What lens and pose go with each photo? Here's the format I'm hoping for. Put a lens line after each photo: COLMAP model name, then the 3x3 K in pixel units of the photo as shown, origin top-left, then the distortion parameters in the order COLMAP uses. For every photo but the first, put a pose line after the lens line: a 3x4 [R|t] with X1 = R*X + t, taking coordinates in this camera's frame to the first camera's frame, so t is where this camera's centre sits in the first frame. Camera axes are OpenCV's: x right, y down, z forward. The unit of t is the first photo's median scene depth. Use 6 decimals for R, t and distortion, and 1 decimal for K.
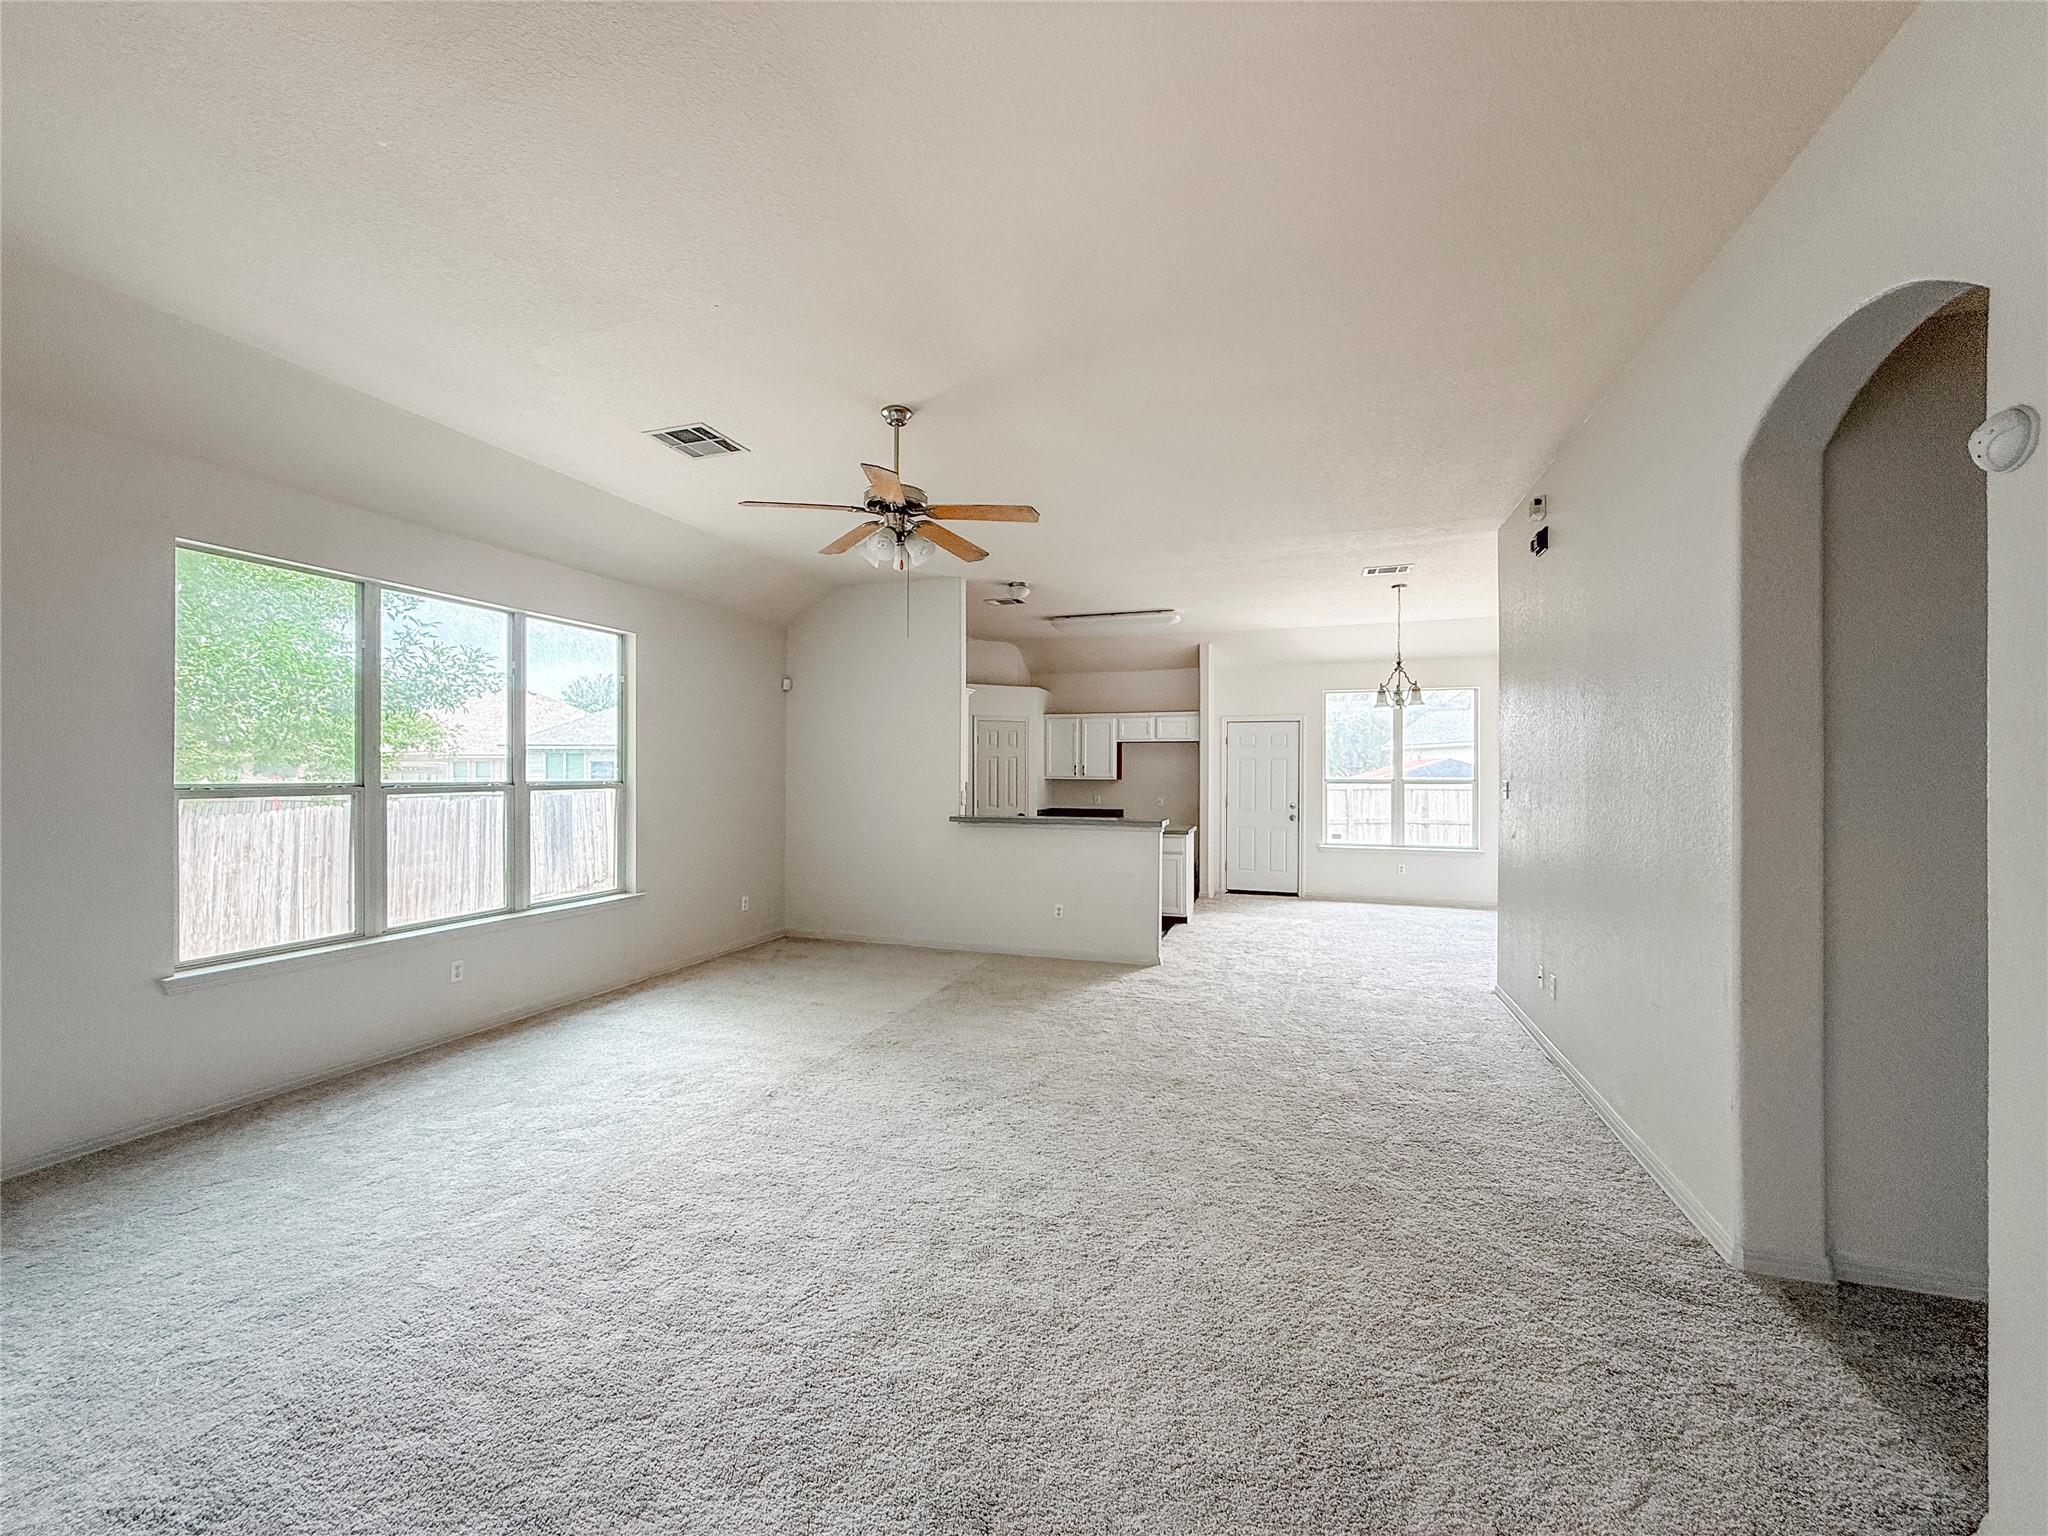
lens RADIAL K [[824.7, 0, 1019.4], [0, 824.7, 768.8], [0, 0, 1]] dist [0.000306, 0.000108]
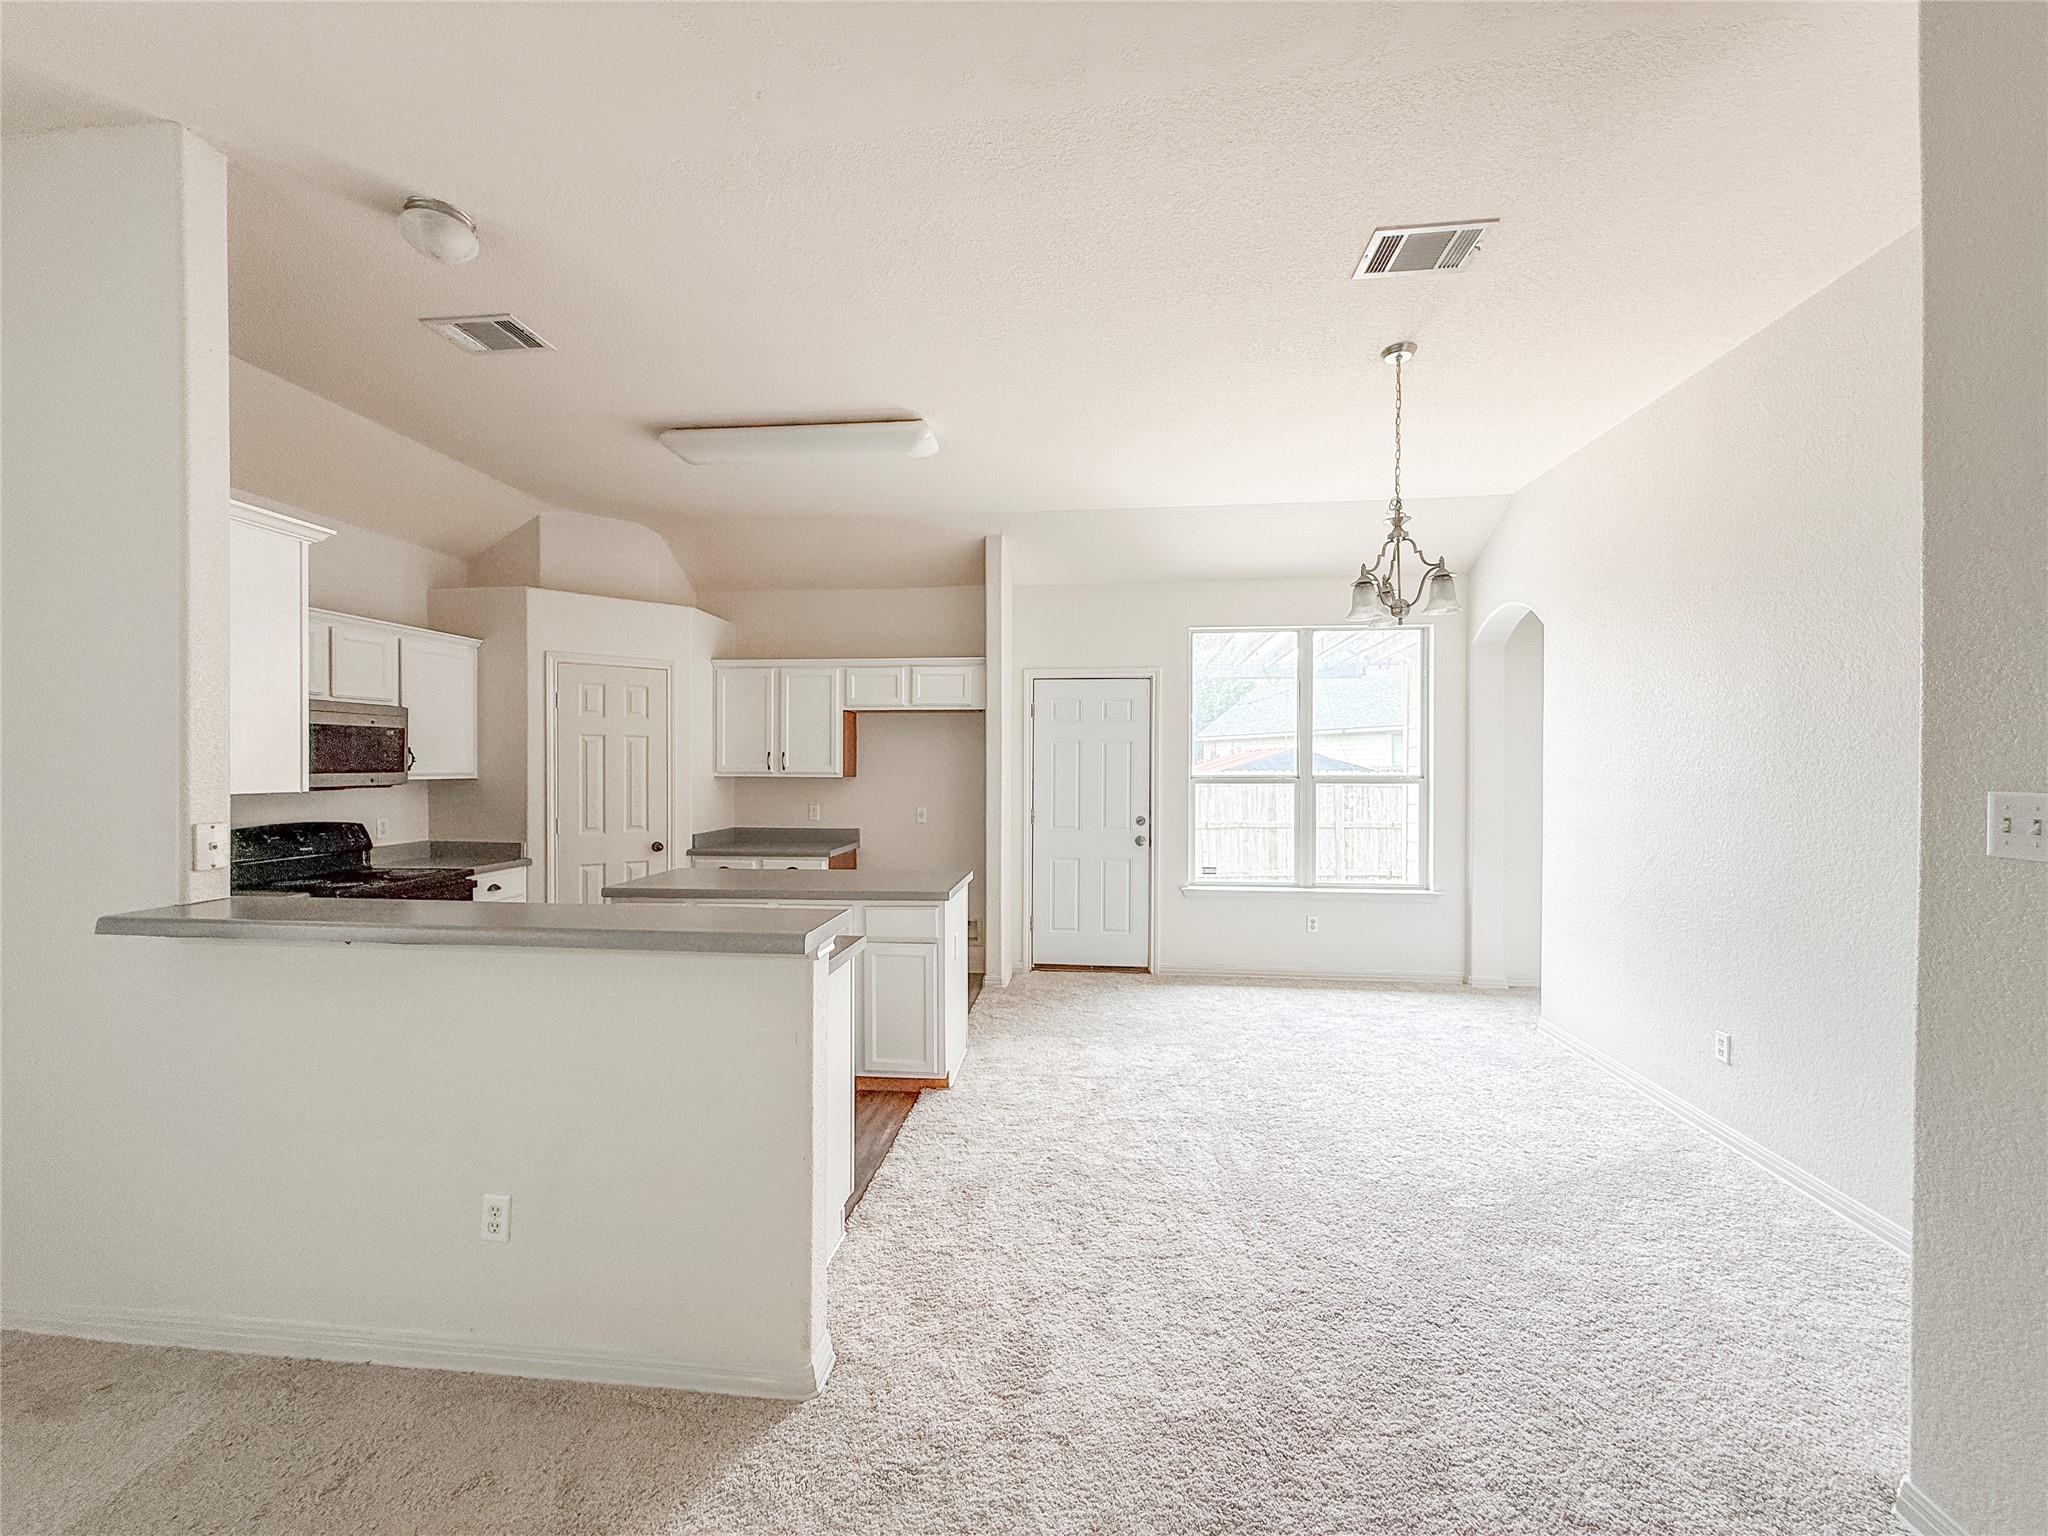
lens RADIAL K [[824.7, 0, 1019.4], [0, 824.7, 768.8], [0, 0, 1]] dist [0.000306, 0.000108]
pose [[0.974192, -0.001653, 0.225716, 0.280200], [0.000215, 0.999980, 0.006397, 0.009383], [-0.225722, -0.006183, 0.974172, 1.098406]]
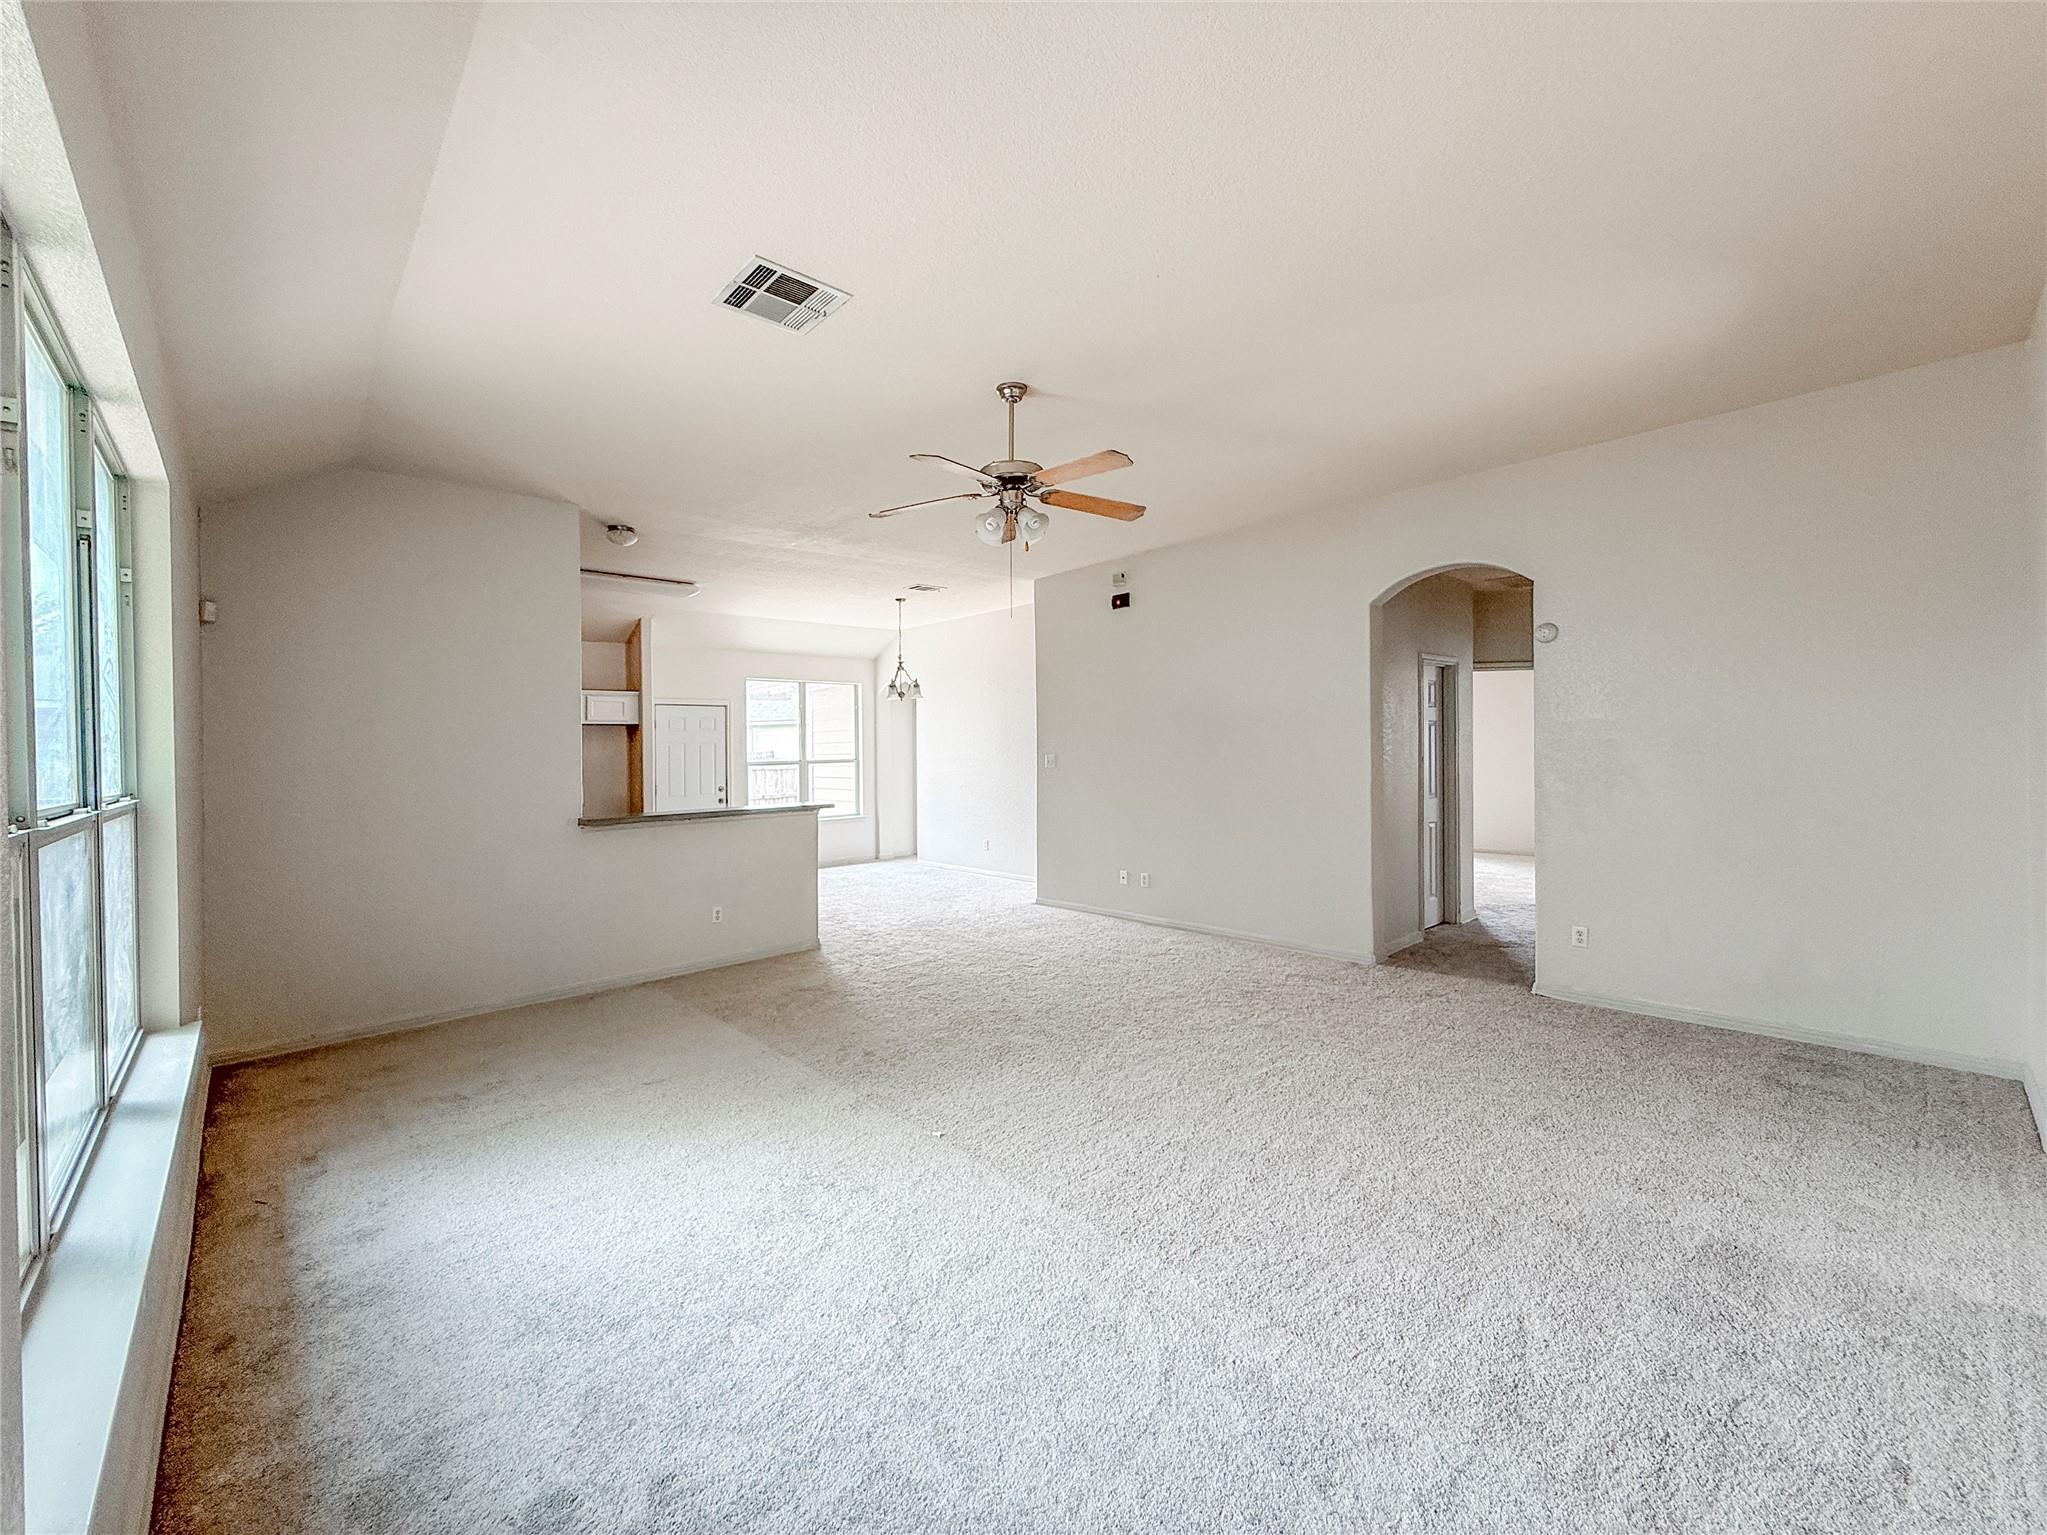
lens RADIAL K [[817.7, 0, 1018.1], [0, 817.7, 767.5], [0, 0, 1]] dist [-0.000770, 0.000074]
pose [[0.465569, -0.033465, 0.884379, -0.966923], [0.018385, 0.999435, 0.028140, -0.008168], [-0.884821, 0.003158, 0.465921, 0.514275]]
